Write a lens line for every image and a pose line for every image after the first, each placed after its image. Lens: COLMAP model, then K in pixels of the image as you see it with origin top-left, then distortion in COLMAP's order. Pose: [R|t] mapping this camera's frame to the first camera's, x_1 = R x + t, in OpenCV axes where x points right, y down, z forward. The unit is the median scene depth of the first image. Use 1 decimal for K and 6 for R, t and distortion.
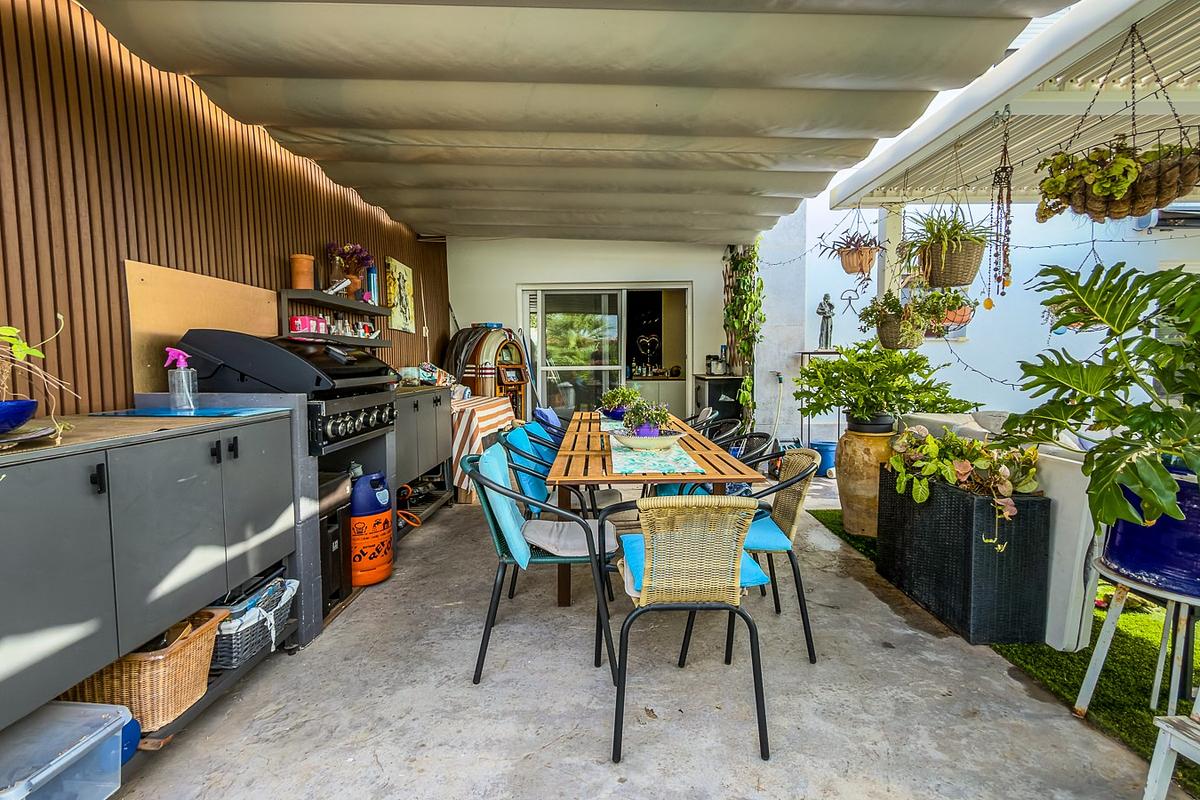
lens RADIAL K [[591.1, 0, 603.0], [0, 591.1, 400.7], [0, 0, 1]] dist [-0.001460, 0.002707]
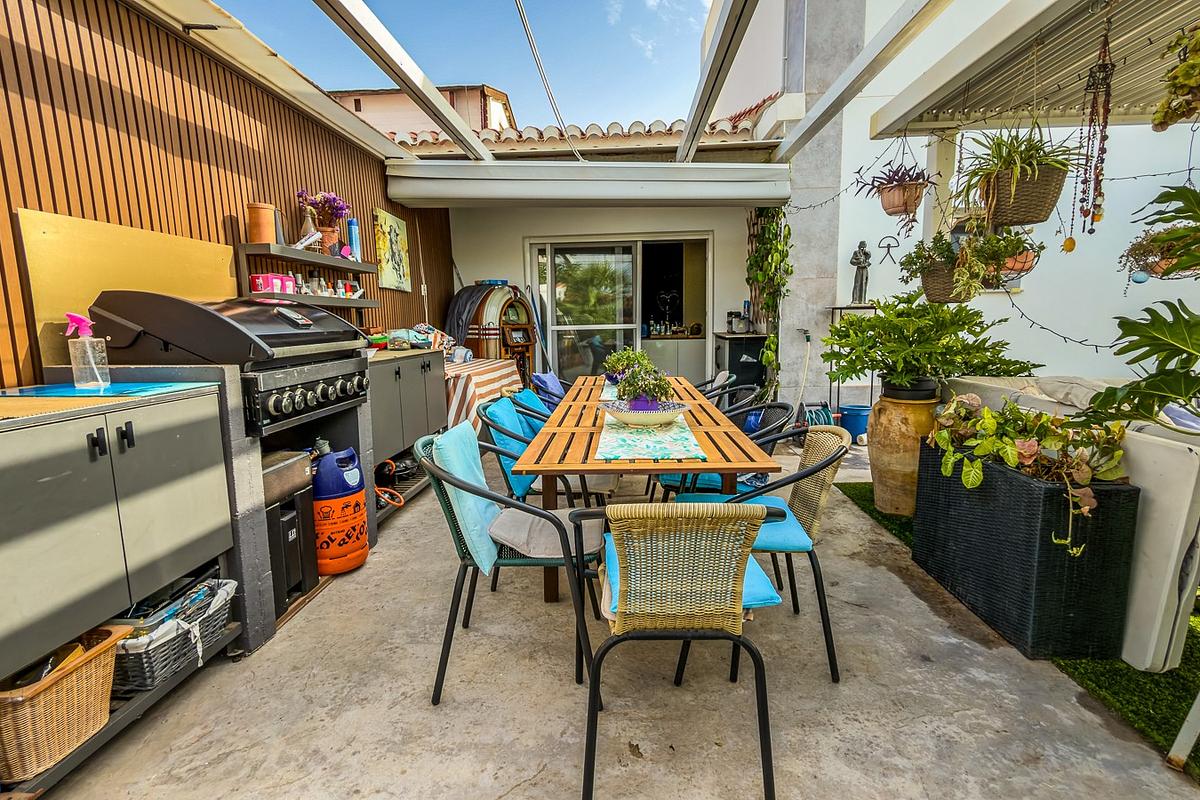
lens RADIAL K [[591.1, 0, 599.6], [0, 591.1, 408.9], [0, 0, 1]] dist [-0.001460, 0.002707]
pose [[0.998786, -0.003907, -0.049099, 0.055264], [0.008065, 0.996367, 0.084782, -0.015791], [0.048589, -0.085075, 0.995189, 0.158396]]
